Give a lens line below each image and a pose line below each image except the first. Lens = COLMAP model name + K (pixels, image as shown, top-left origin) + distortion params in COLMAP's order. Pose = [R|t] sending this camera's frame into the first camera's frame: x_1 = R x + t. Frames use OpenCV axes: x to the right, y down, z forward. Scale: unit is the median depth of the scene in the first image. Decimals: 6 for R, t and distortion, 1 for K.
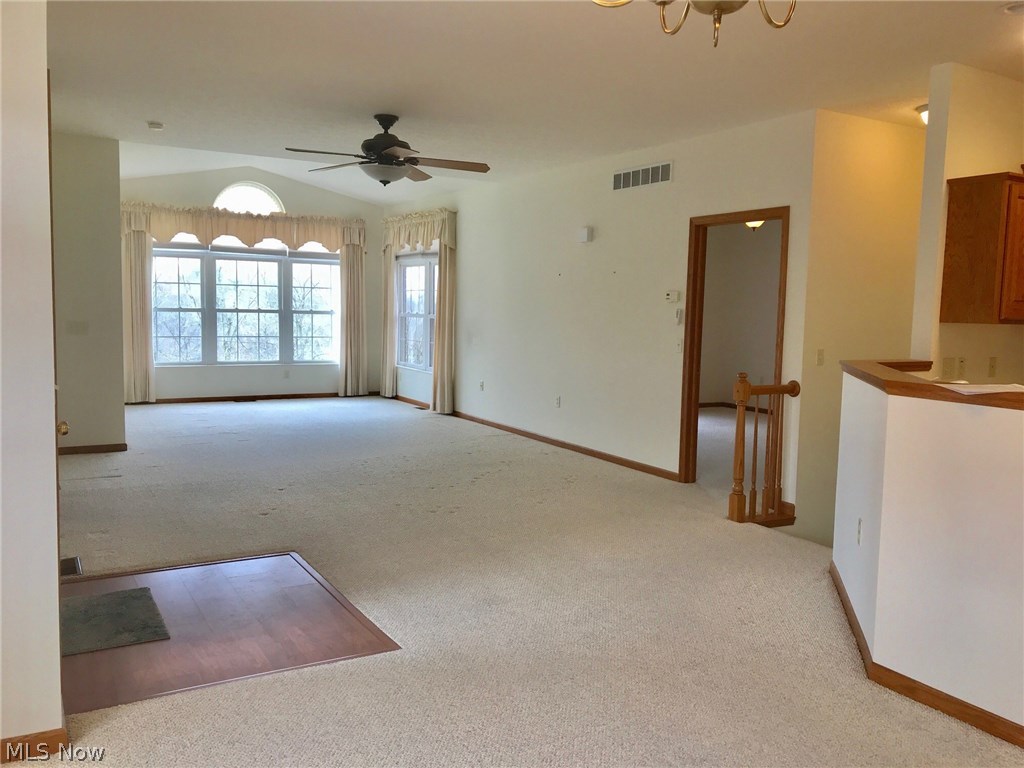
lens RADIAL K [[852.5, 0, 512.0], [0, 852.5, 384.0], [0, 0, 1]] dist [0.097028, -0.189519]
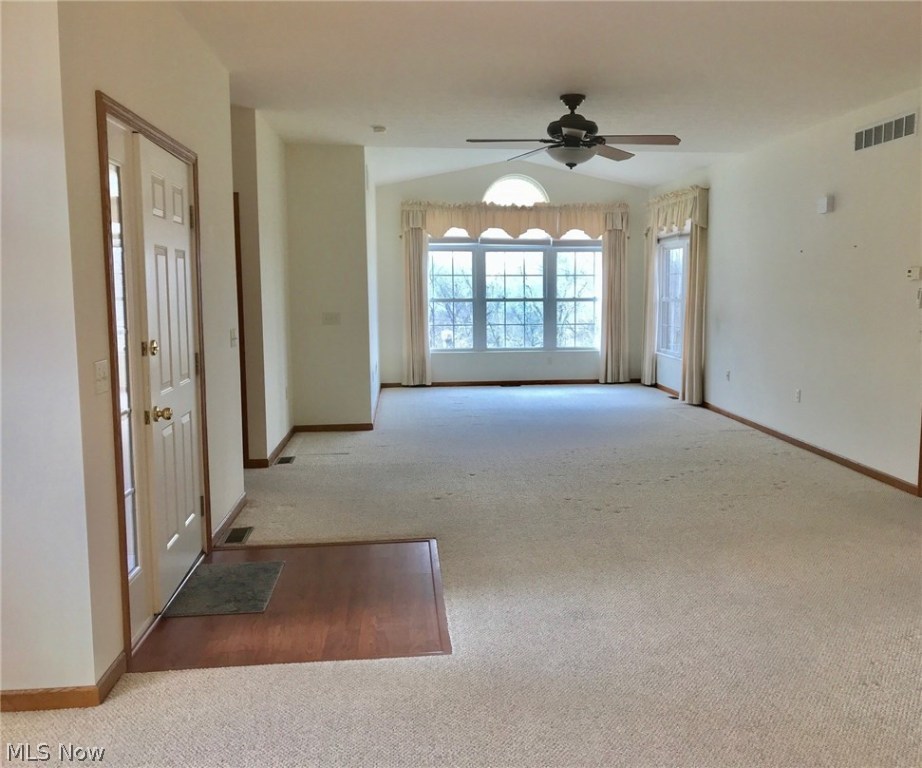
lens RADIAL K [[849.5, 0, 502.0], [0, 849.5, 382.9], [0, 0, 1]] dist [0.135917, -0.310629]
pose [[0.920630, 0.019618, -0.389944, 0.087620], [-0.012972, 0.999722, 0.019670, -0.004280], [0.390221, -0.013050, 0.920629, 0.042981]]
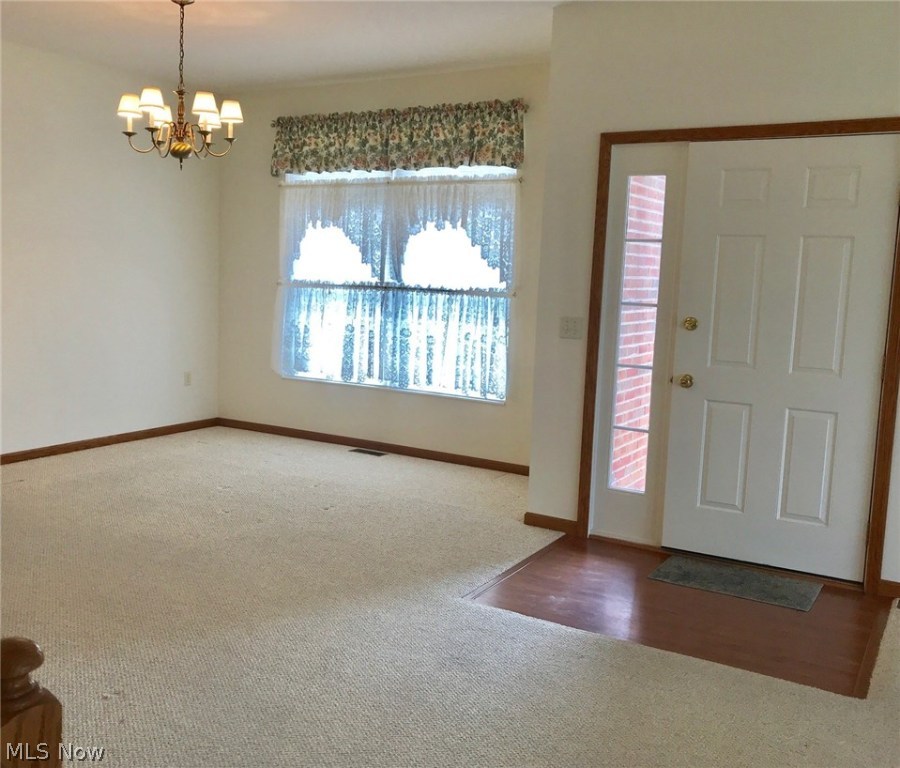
lens RADIAL K [[949.2, 0, 448.3], [0, 949.2, 400.2], [0, 0, 1]] dist [0.004712, -0.020168]
pose [[-0.866233, 0.012565, -0.499482, 0.139989], [-0.103365, 0.973550, 0.203753, -0.050086], [0.488831, 0.228127, -0.842023, 0.575951]]
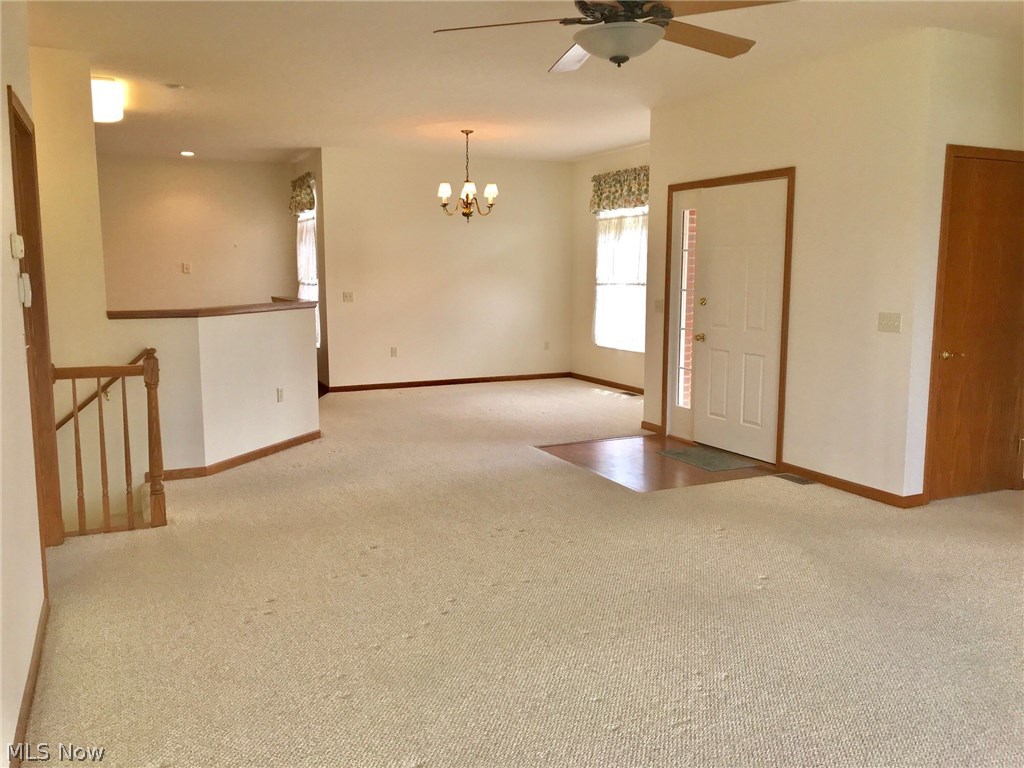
lens RADIAL K [[852.5, 0, 512.0], [0, 852.5, 384.0], [0, 0, 1]] dist [0.097028, -0.189519]
pose [[-0.998807, -0.033292, 0.035719, -0.041605], [-0.024194, 0.972843, 0.230199, -0.086452], [-0.042413, 0.229060, -0.972488, 0.864361]]
